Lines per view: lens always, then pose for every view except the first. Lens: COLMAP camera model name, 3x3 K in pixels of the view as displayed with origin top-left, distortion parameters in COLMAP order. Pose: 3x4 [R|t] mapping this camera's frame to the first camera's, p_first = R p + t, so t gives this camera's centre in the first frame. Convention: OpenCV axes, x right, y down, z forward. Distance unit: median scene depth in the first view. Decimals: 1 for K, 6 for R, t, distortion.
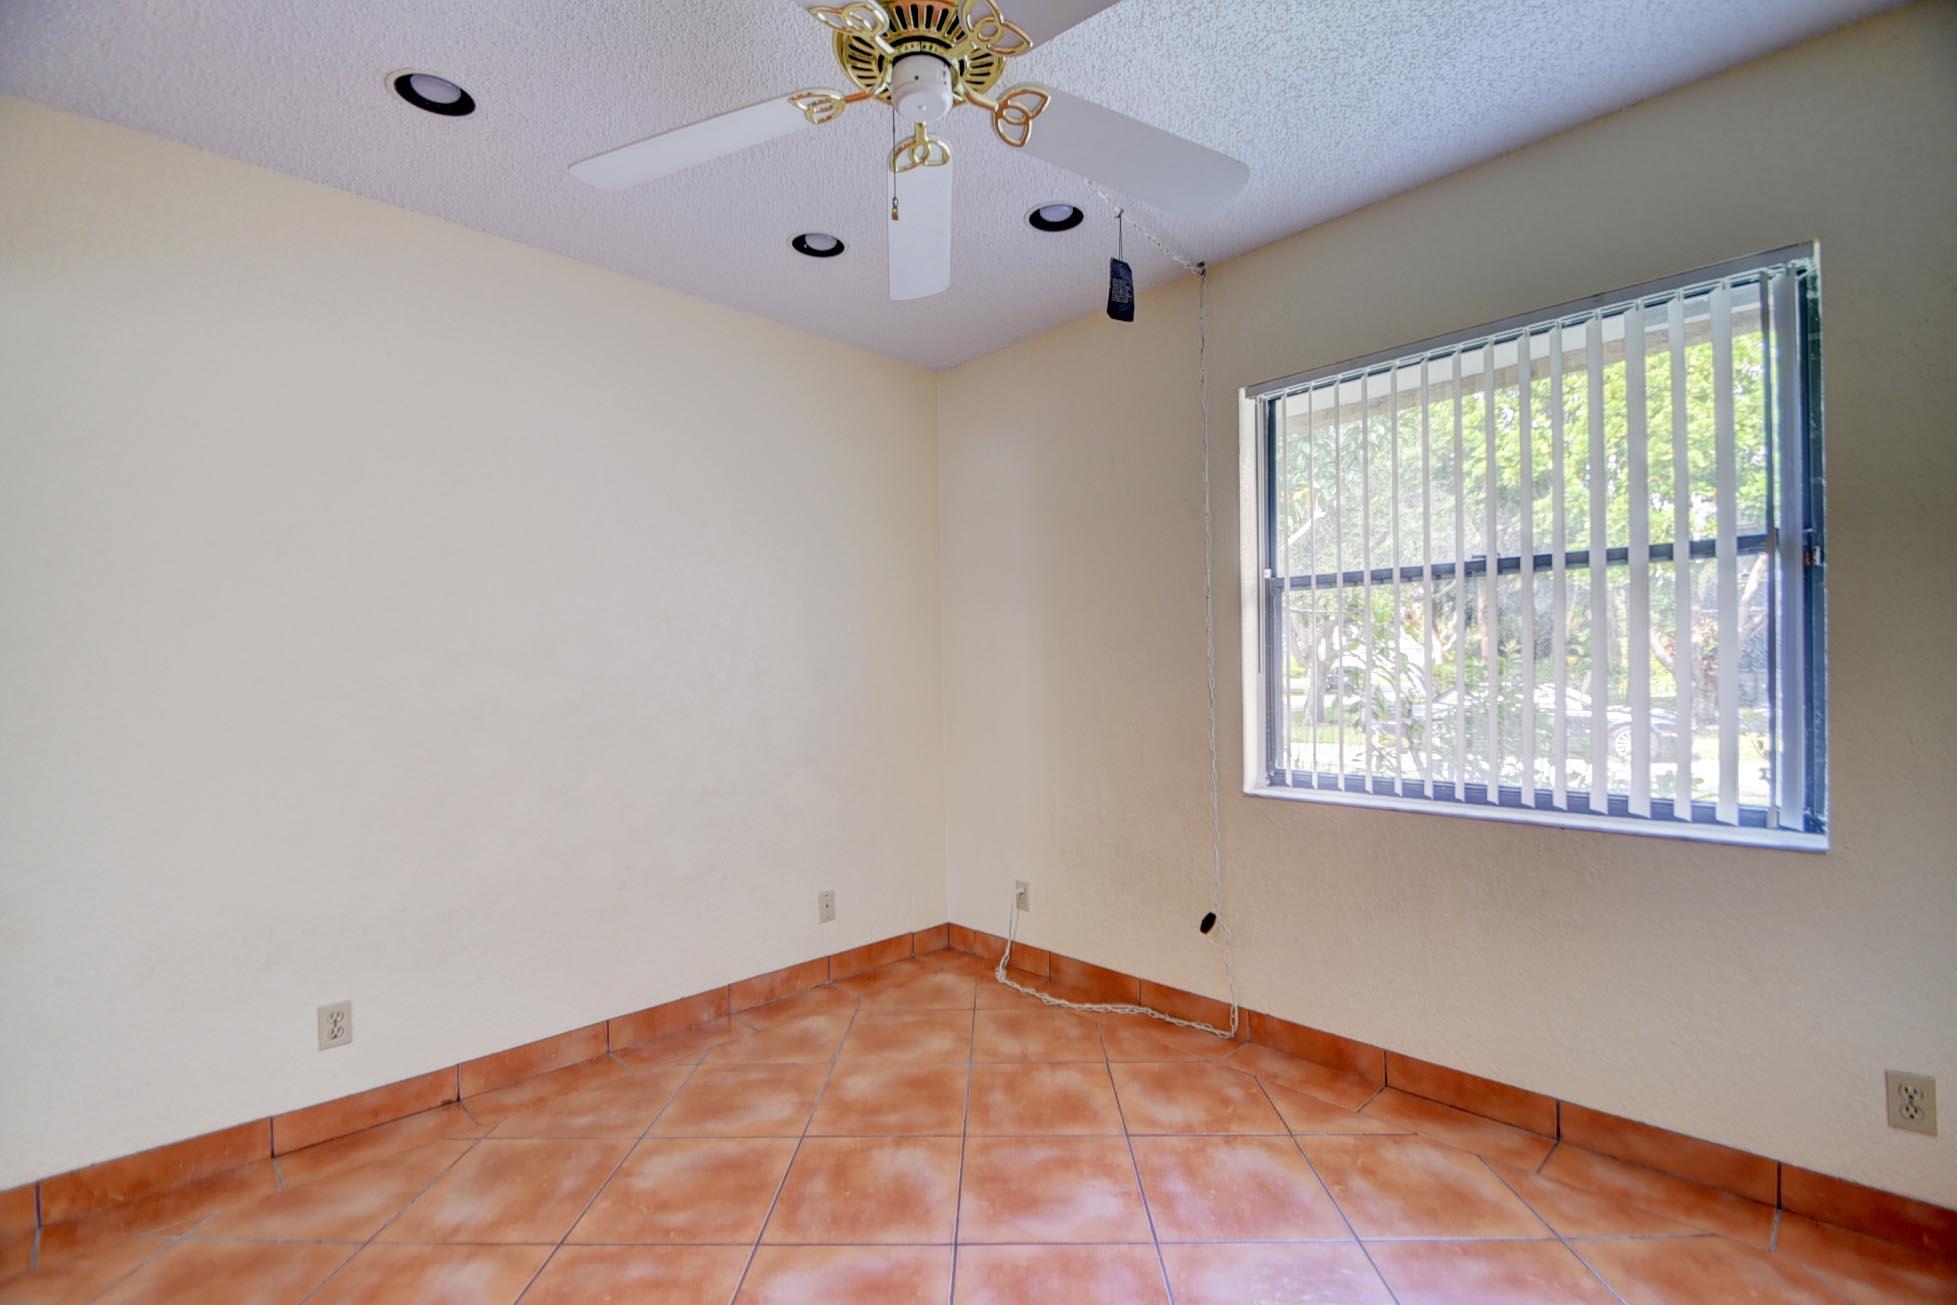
lens RADIAL K [[860.9, 0, 980.8], [0, 860.9, 681.5], [0, 0, 1]] dist [0.016881, -0.019870]
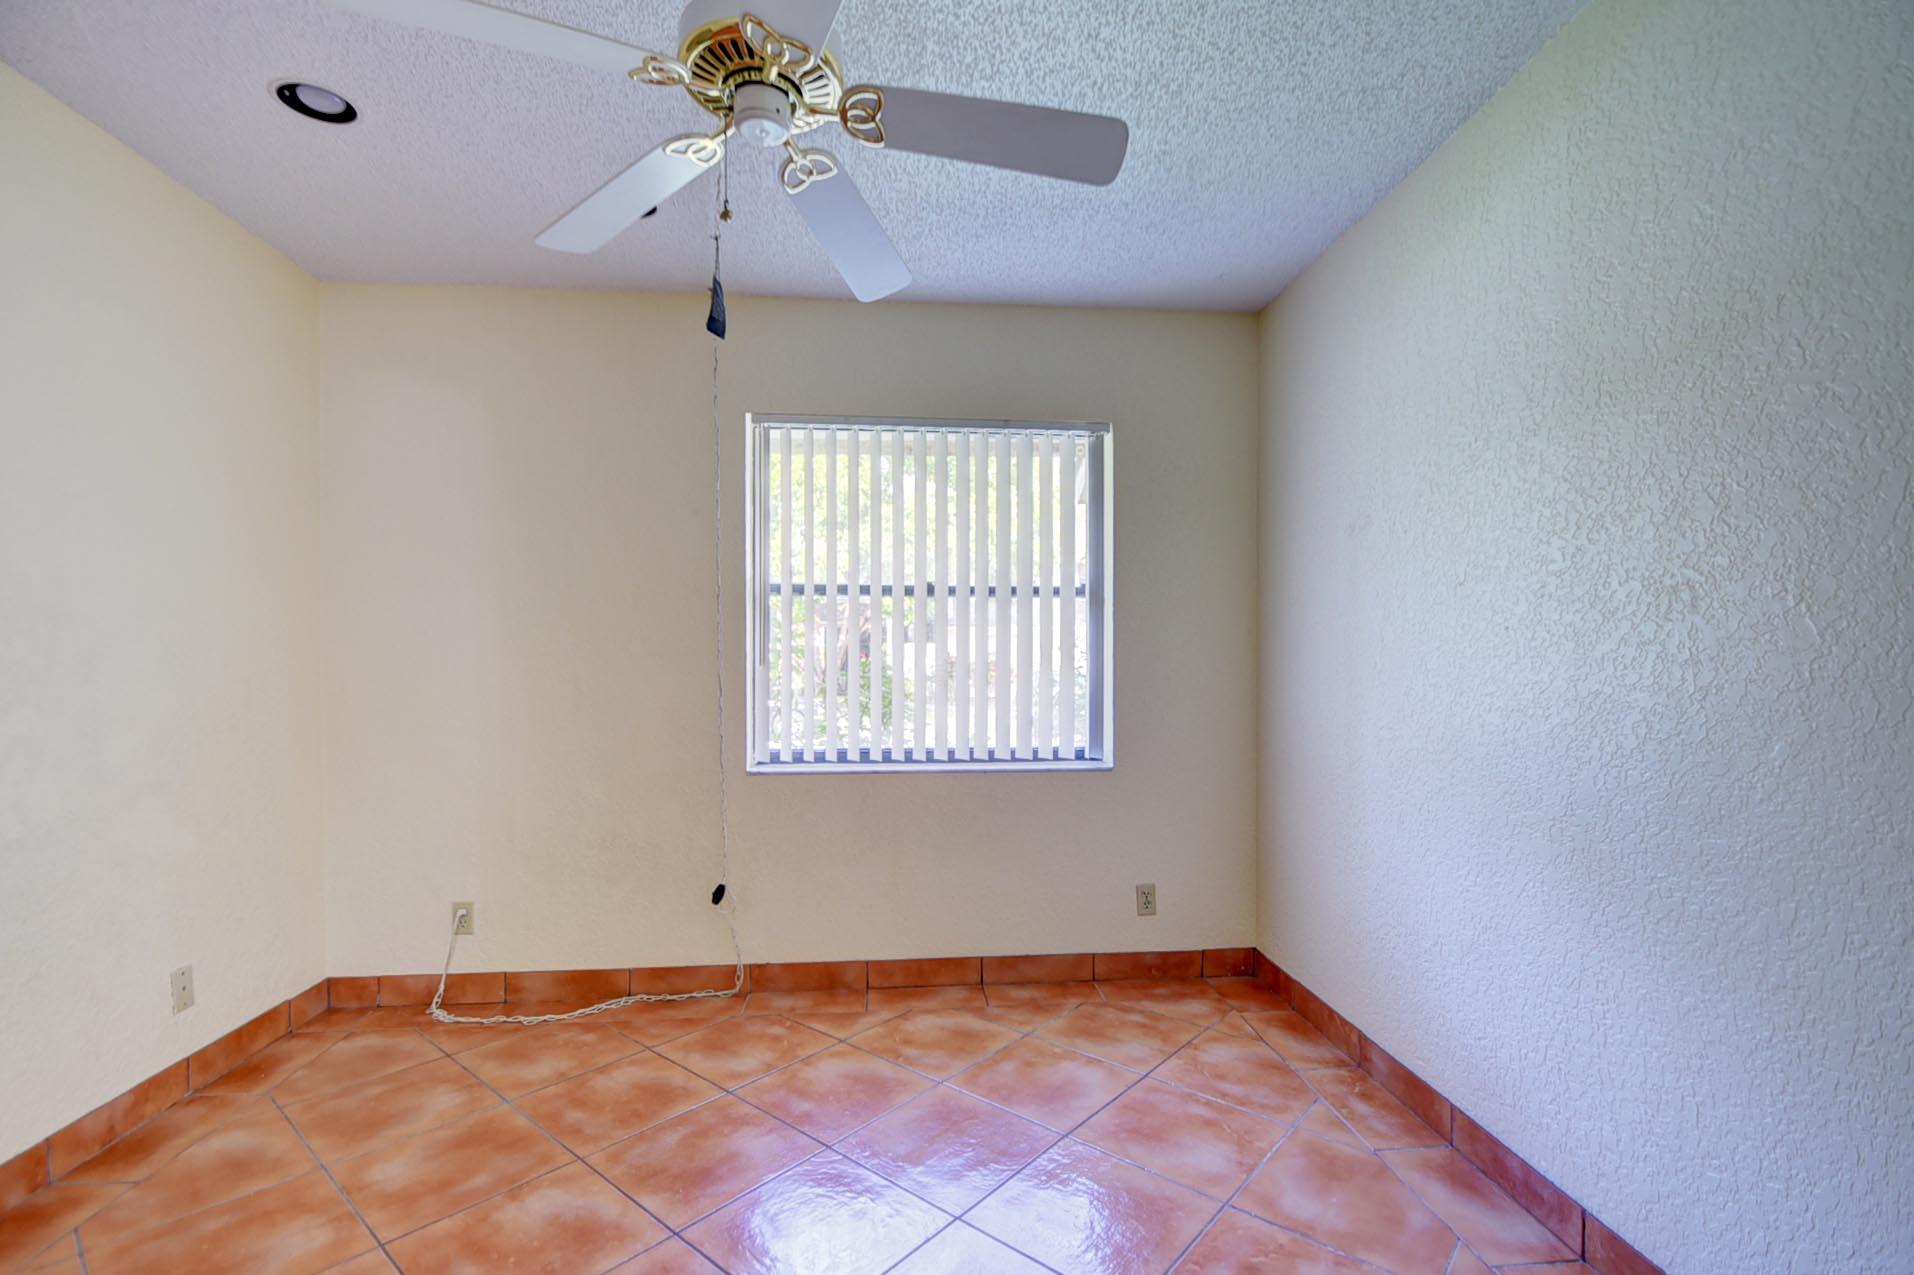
lens RADIAL K [[864.8, 0, 964.2], [0, 864.8, 667.8], [0, 0, 1]] dist [0.022371, -0.020209]
pose [[0.627160, 0.011197, 0.778810, -0.401541], [-0.003870, 0.999929, -0.011260, 0.004842], [-0.778881, 0.004048, 0.627158, 0.070193]]
